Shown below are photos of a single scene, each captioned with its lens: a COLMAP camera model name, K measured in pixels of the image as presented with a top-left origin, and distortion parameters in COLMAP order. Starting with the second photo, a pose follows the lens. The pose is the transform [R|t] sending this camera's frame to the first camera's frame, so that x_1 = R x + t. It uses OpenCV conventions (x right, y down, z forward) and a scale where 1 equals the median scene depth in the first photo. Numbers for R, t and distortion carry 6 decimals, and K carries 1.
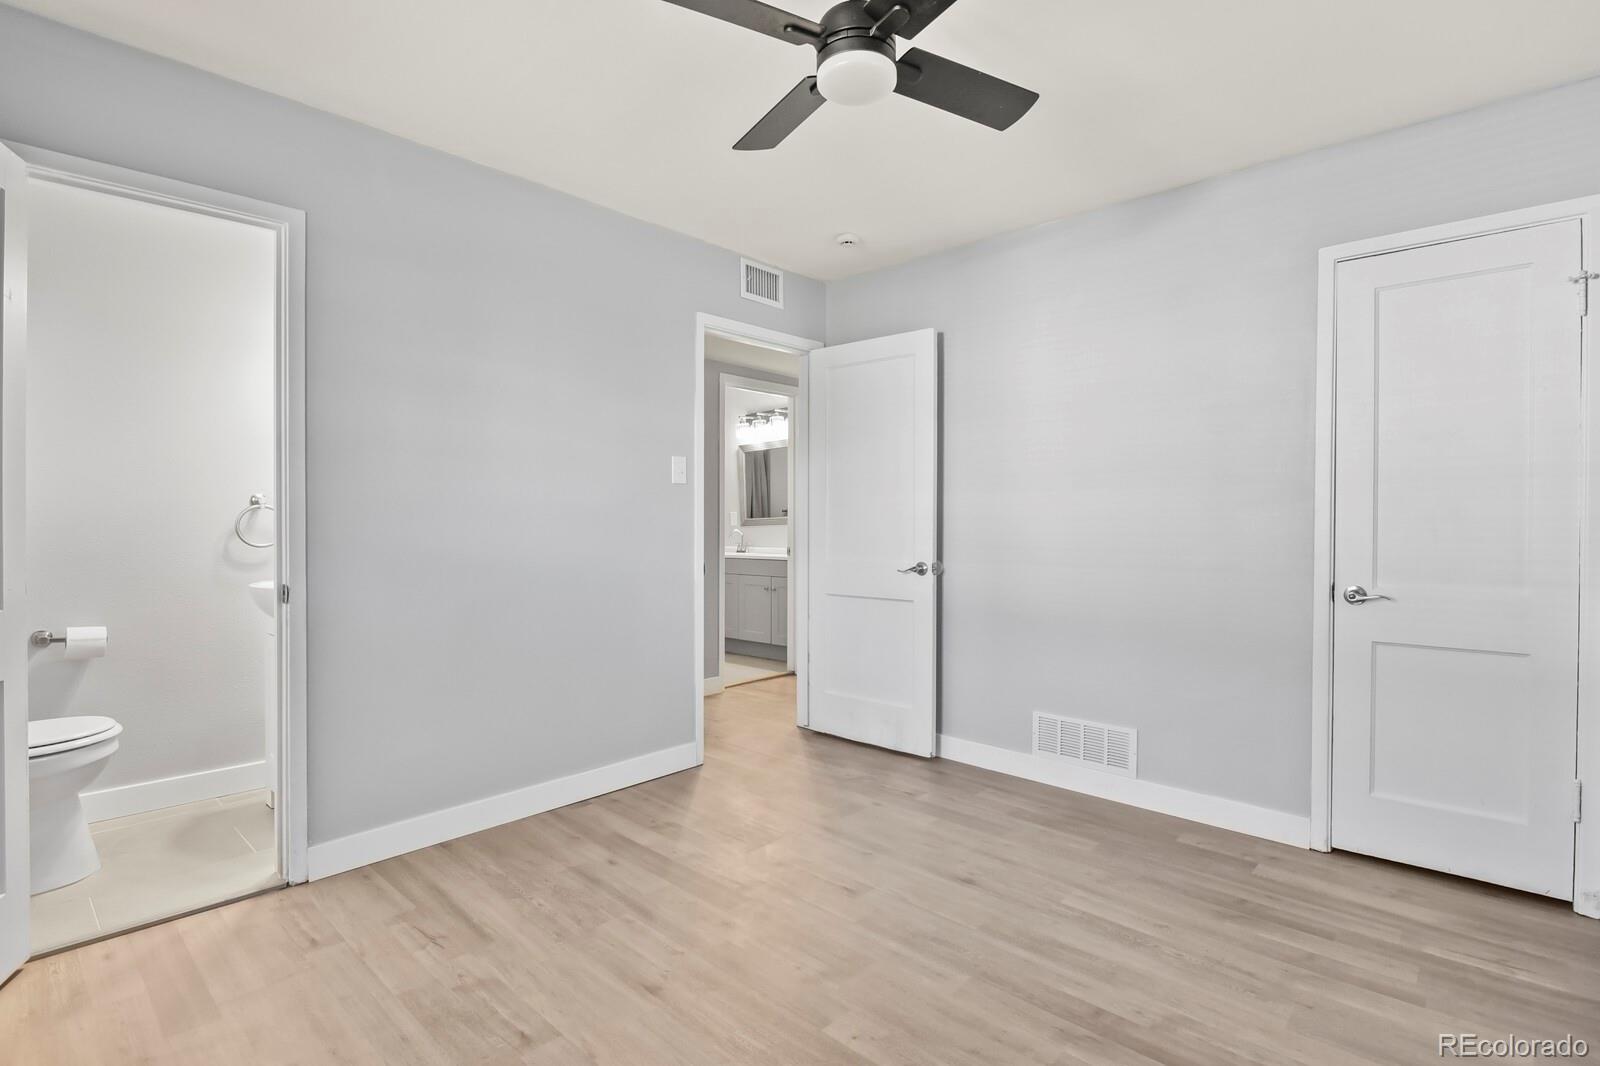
lens RADIAL K [[775.1, 0, 809.9], [0, 775.1, 530.8], [0, 0, 1]] dist [-0.010372, -0.001537]
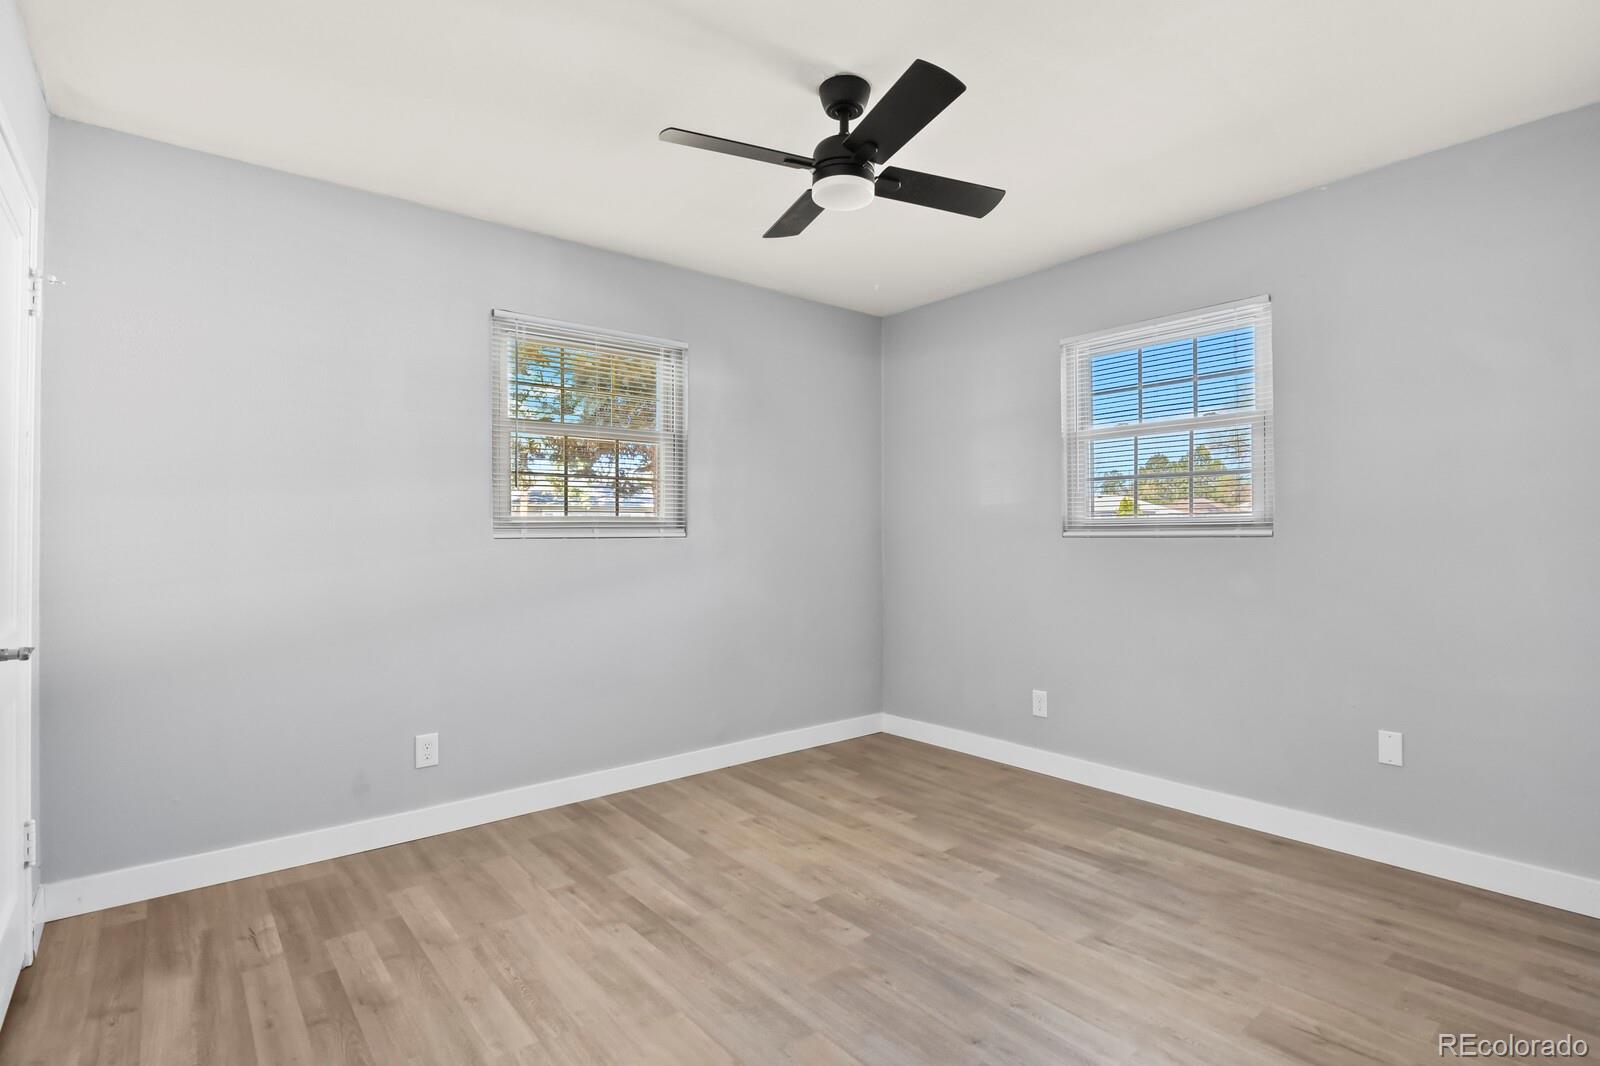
lens RADIAL K [[775.1, 0, 809.9], [0, 775.1, 530.8], [0, 0, 1]] dist [-0.010372, -0.001537]
pose [[-0.991424, 0.000863, 0.130681, -0.047878], [0.000443, 0.999995, -0.003249, -0.020521], [-0.130683, -0.003163, -0.991419, 2.064427]]
